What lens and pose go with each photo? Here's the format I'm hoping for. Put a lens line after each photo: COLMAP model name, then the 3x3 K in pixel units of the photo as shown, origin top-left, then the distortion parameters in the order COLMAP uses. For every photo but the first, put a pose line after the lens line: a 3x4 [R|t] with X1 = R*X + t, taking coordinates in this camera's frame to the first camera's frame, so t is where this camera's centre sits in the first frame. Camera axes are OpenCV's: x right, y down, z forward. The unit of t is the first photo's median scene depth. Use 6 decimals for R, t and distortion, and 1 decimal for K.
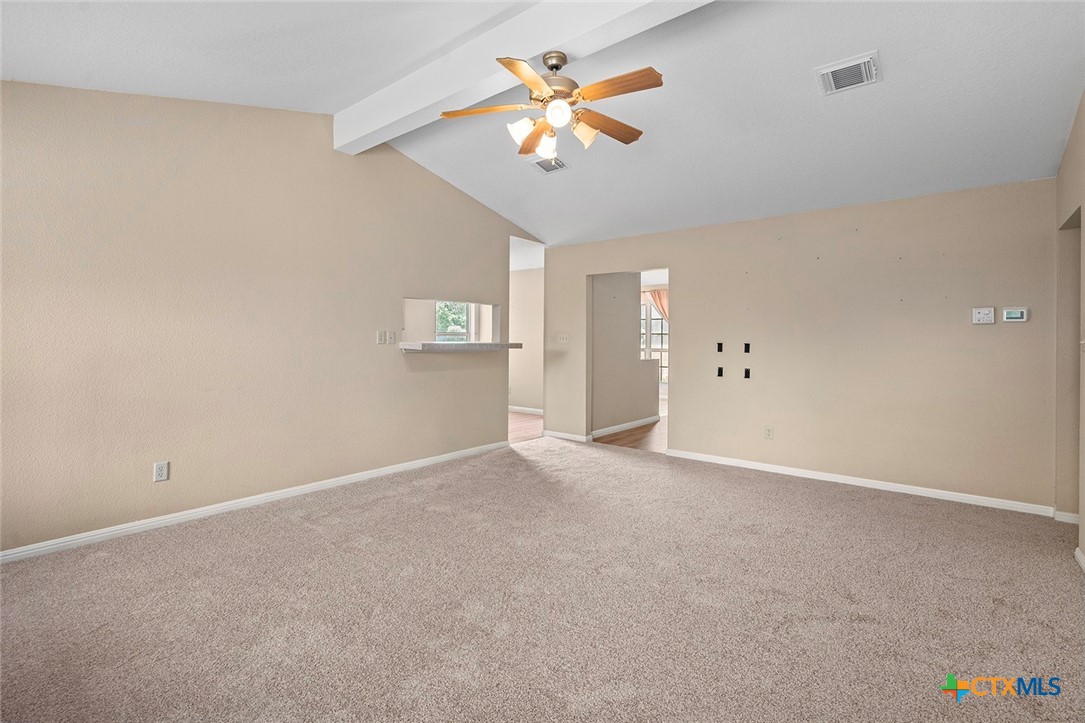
lens RADIAL K [[507.9, 0, 544.3], [0, 507.9, 339.3], [0, 0, 1]] dist [-0.000920, 0.000498]
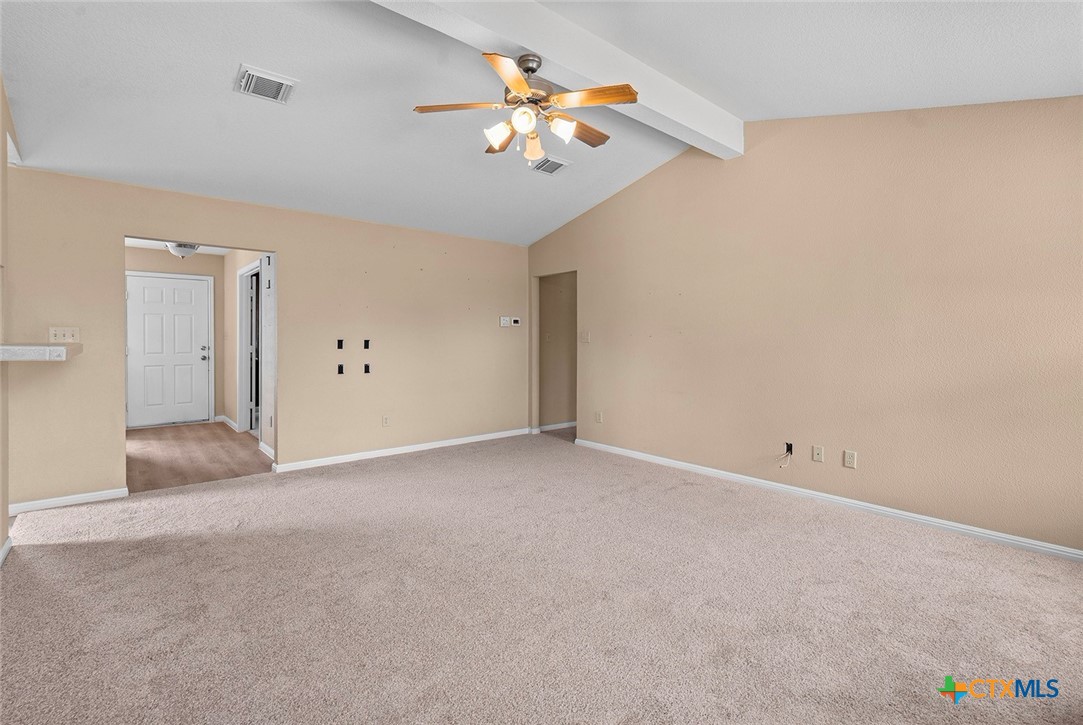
lens RADIAL K [[500.7, 0, 546.0], [0, 500.7, 334.8], [0, 0, 1]] dist [-0.000433, 0.000072]
pose [[0.172405, 0.000555, 0.985026, -0.537703], [-0.002164, 0.999998, -0.000185, -0.003110], [-0.985024, -0.002100, 0.172406, 0.442227]]
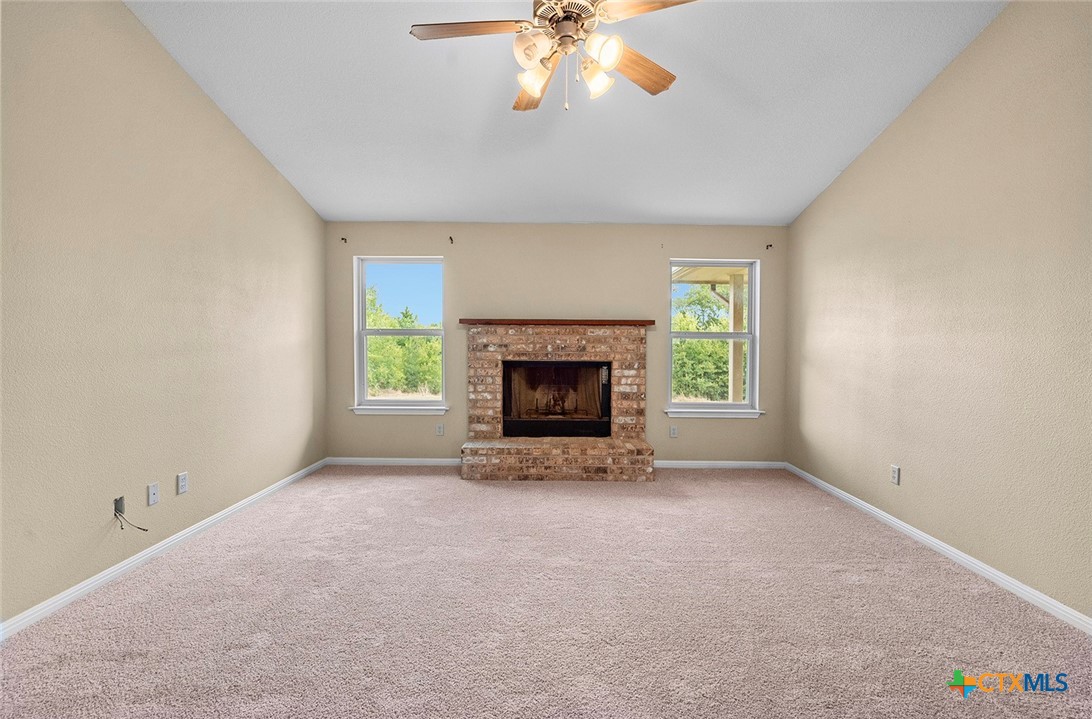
lens RADIAL K [[499.6, 0, 546.3], [0, 499.6, 347.9], [0, 0, 1]] dist [-0.002918, -0.000071]
pose [[-0.781318, -0.006211, -0.624102, 0.283852], [-0.014624, 0.999858, 0.008358, 0.002404], [0.623962, 0.015657, -0.781298, 0.870664]]
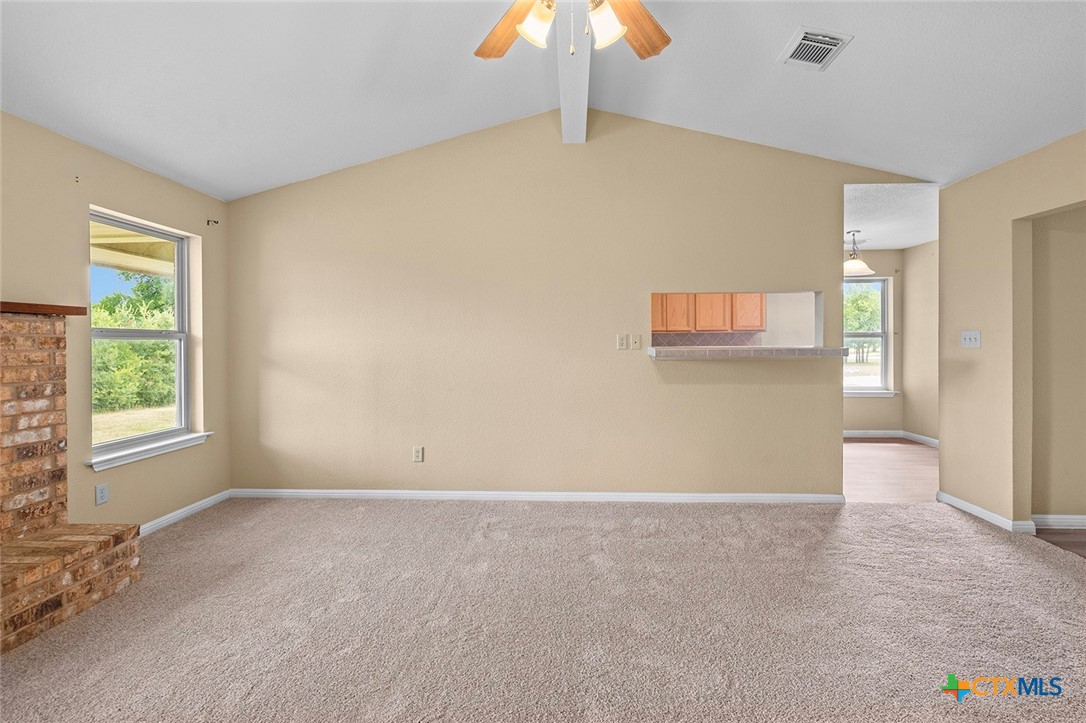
lens RADIAL K [[508.4, 0, 544.8], [0, 508.4, 339.3], [0, 0, 1]] dist [-0.000920, 0.000498]
pose [[0.587266, -0.015529, -0.809245, 0.272297], [0.009619, 0.999879, -0.012207, 0.001023], [0.809337, -0.000615, 0.587344, 0.340500]]
